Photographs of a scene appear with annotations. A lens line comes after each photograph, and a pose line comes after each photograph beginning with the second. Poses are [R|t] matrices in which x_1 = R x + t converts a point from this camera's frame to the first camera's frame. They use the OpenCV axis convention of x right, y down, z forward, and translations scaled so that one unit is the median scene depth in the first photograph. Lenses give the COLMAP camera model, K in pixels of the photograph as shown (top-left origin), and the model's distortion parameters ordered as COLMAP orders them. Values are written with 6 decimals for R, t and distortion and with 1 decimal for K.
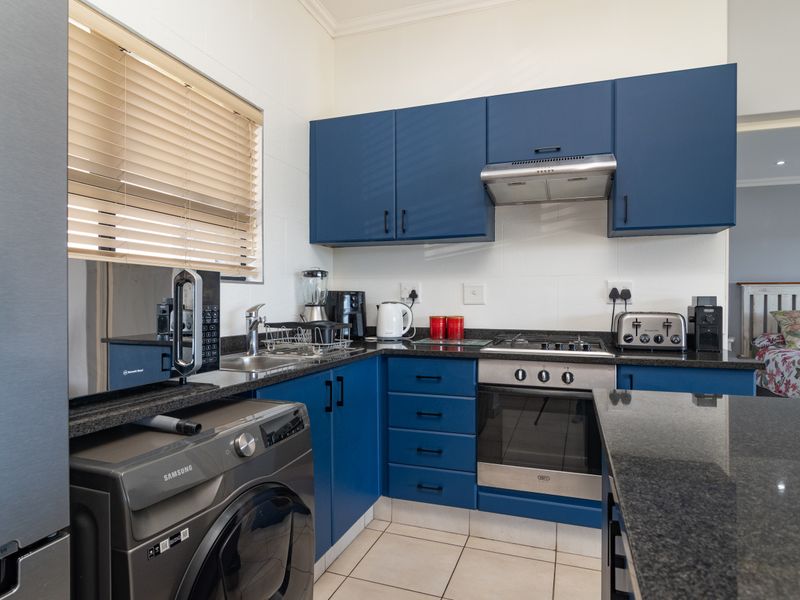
lens RADIAL K [[480.1, 0, 400.0], [0, 480.1, 300.0], [0, 0, 1]] dist [-0.000061, -0.002410]
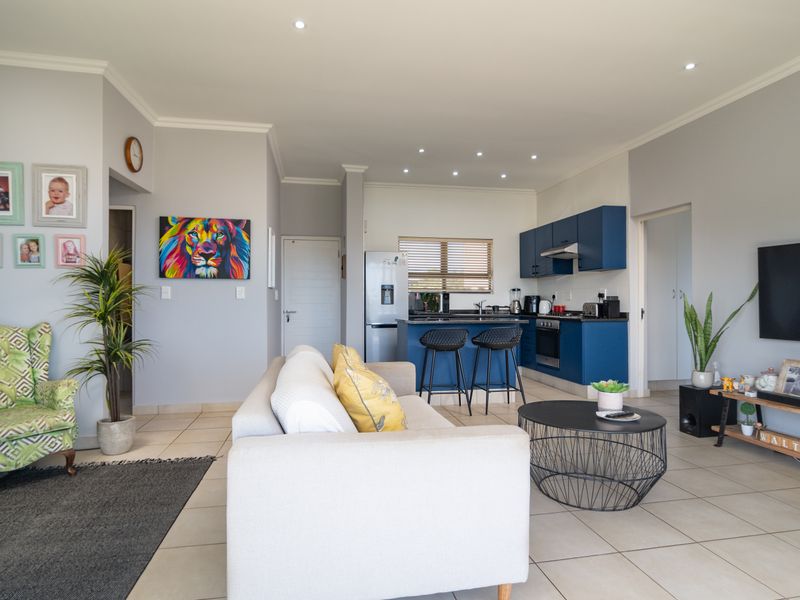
lens RADIAL K [[458.6, 0, 400.0], [0, 458.6, 300.0], [0, 0, 1]] dist [0.001097, 0.000087]
pose [[0.505757, -0.008826, -0.862631, 1.832472], [0.005247, 0.999961, -0.007155, 0.020211], [0.862660, -0.000908, 0.505783, -0.961870]]
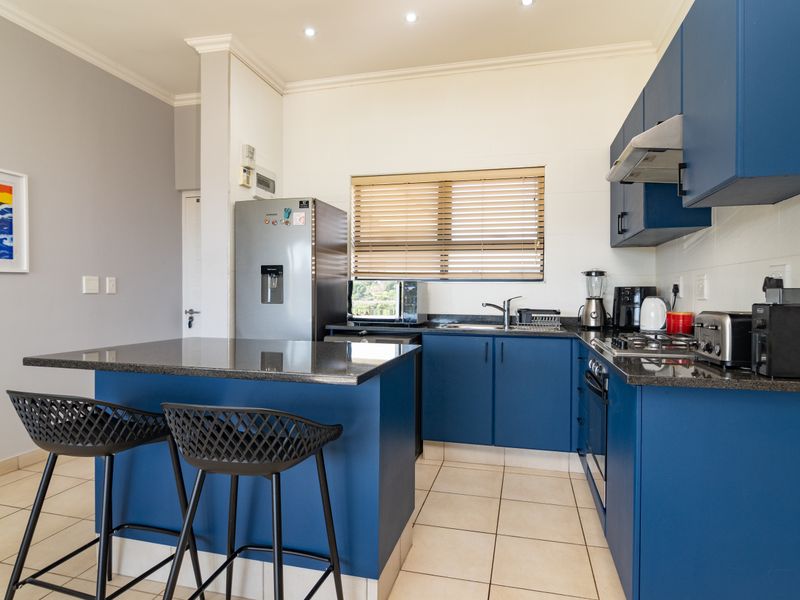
lens RADIAL K [[480.1, 0, 400.0], [0, 480.1, 300.0], [0, 0, 1]] dist [-0.000061, -0.002410]
pose [[0.085864, 0.009958, -0.996257, 1.048863], [-0.004674, 0.999943, 0.009592, 0.004204], [0.996296, 0.003833, 0.085906, 0.396315]]
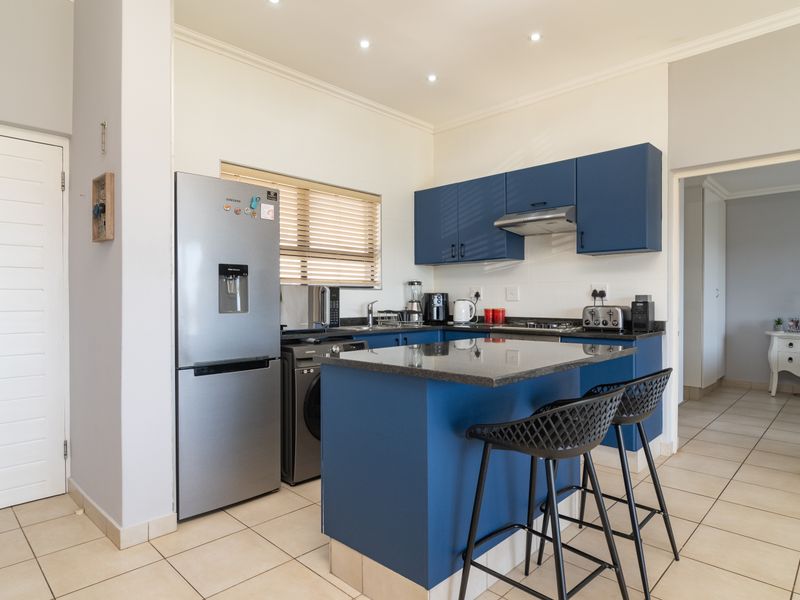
lens RADIAL K [[480.1, 0, 400.0], [0, 480.1, 300.0], [0, 0, 1]] dist [-0.000061, -0.002410]
pose [[0.909887, -0.003879, -0.414839, 0.495059], [0.005602, 0.999980, 0.002938, -0.000520], [0.414819, -0.004997, 0.909890, -0.585504]]
